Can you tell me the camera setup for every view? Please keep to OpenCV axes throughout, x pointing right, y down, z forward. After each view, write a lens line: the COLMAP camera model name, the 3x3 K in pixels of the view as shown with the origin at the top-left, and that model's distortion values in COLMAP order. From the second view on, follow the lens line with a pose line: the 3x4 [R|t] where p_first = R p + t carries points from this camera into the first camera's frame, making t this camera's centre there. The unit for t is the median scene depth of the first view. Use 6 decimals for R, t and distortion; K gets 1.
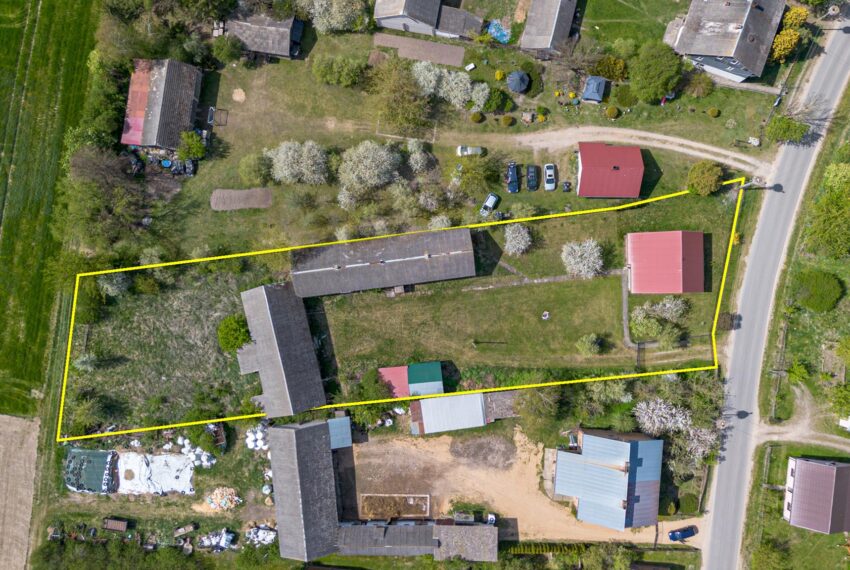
lens RADIAL K [[735.5, 0, 425.0], [0, 735.5, 285.0], [0, 0, 1]] dist [0.001213, -0.012737]
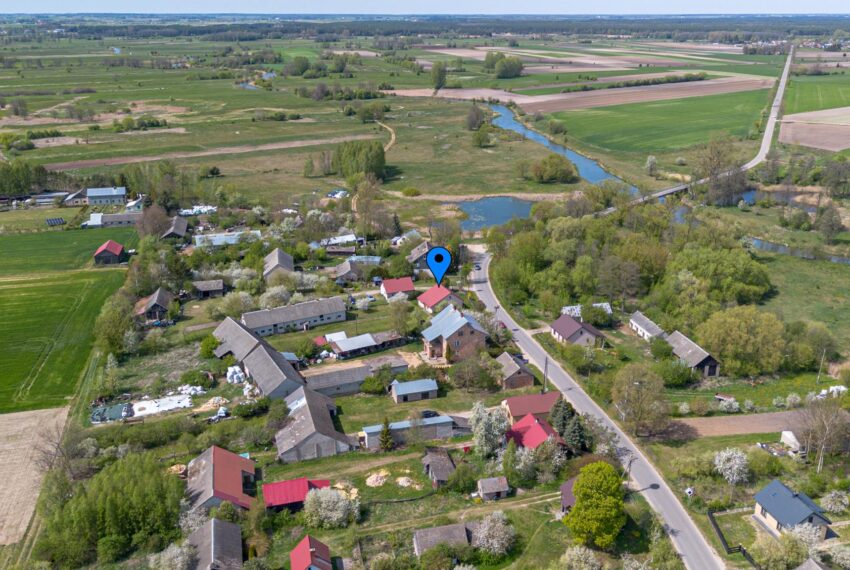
lens RADIAL K [[735.5, 0, 425.0], [0, 735.5, 285.0], [0, 0, 1]] dist [0.001213, -0.012737]
pose [[0.928943, -0.109256, 0.353735, -0.371739], [0.369443, 0.335579, -0.866544, 1.565520], [-0.024031, 0.935655, 0.352098, 0.287010]]
